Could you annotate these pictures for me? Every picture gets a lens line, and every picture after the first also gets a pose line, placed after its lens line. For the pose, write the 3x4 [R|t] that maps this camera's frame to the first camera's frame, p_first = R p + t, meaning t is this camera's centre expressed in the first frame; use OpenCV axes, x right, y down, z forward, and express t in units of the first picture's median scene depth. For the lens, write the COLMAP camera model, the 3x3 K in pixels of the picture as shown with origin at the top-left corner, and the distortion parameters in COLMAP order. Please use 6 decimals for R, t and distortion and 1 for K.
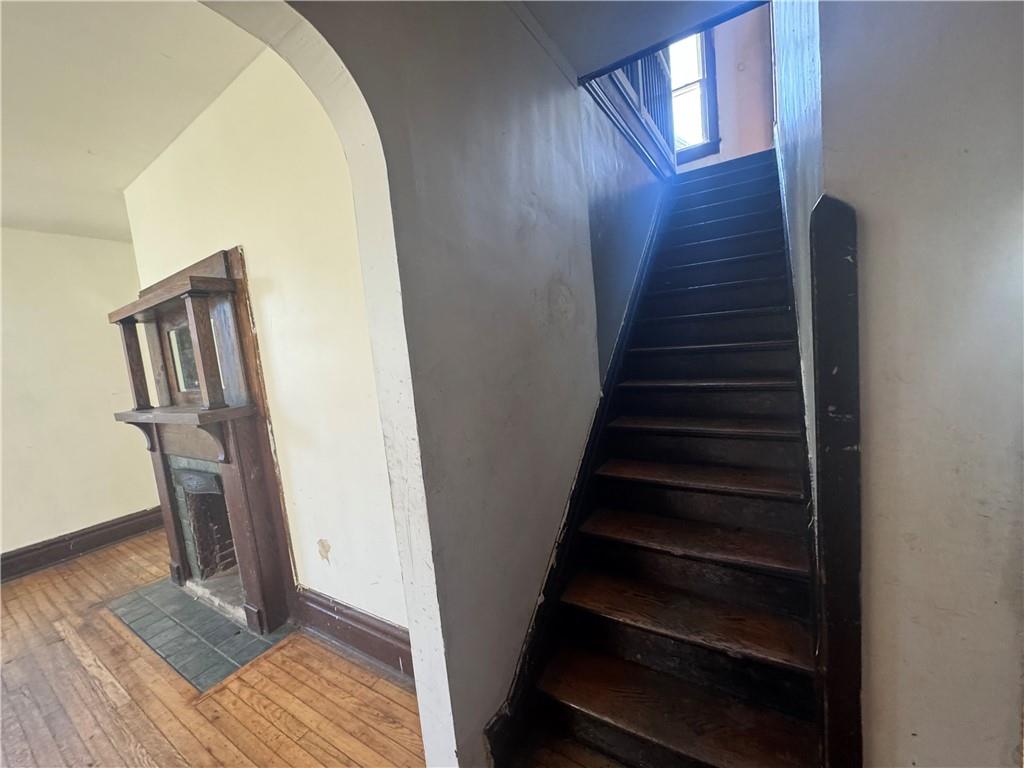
lens RADIAL K [[408.2, 0, 514.8], [0, 408.2, 386.3], [0, 0, 1]] dist [-0.001361, -0.000308]
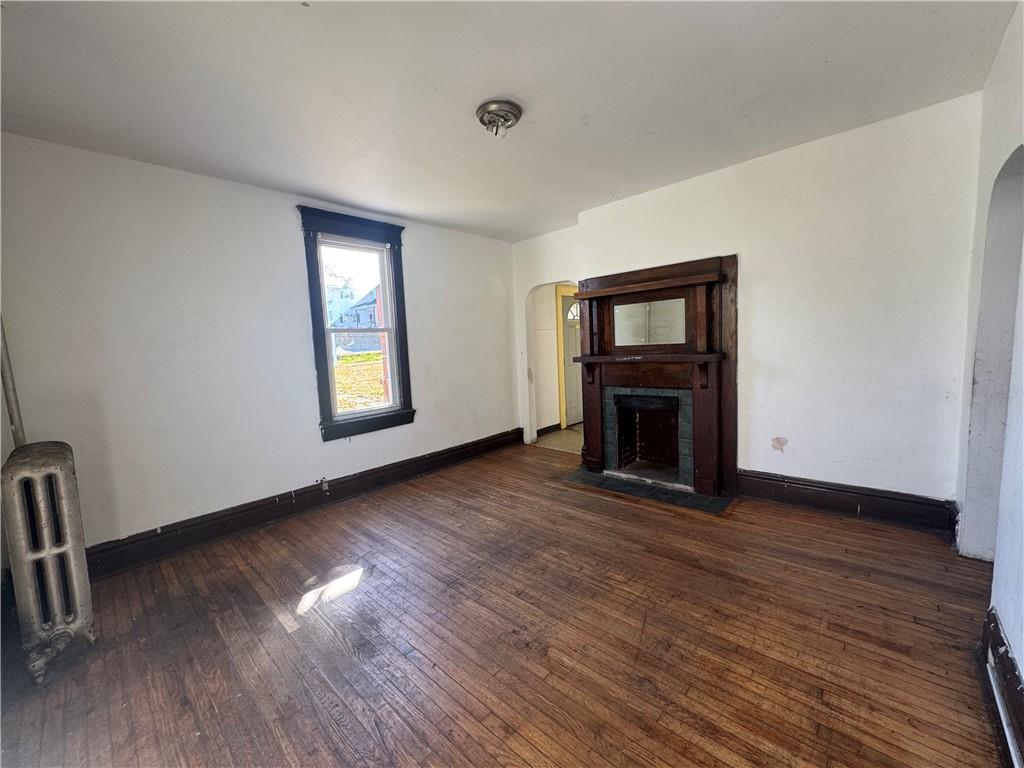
lens RADIAL K [[408.2, 0, 510.5], [0, 408.2, 380.5], [0, 0, 1]] dist [-0.001361, -0.000308]
pose [[0.981853, 0.068552, -0.176819, -1.149037], [-0.067005, 0.997644, 0.014712, 0.181030], [0.177411, -0.002597, 0.984133, -0.723811]]
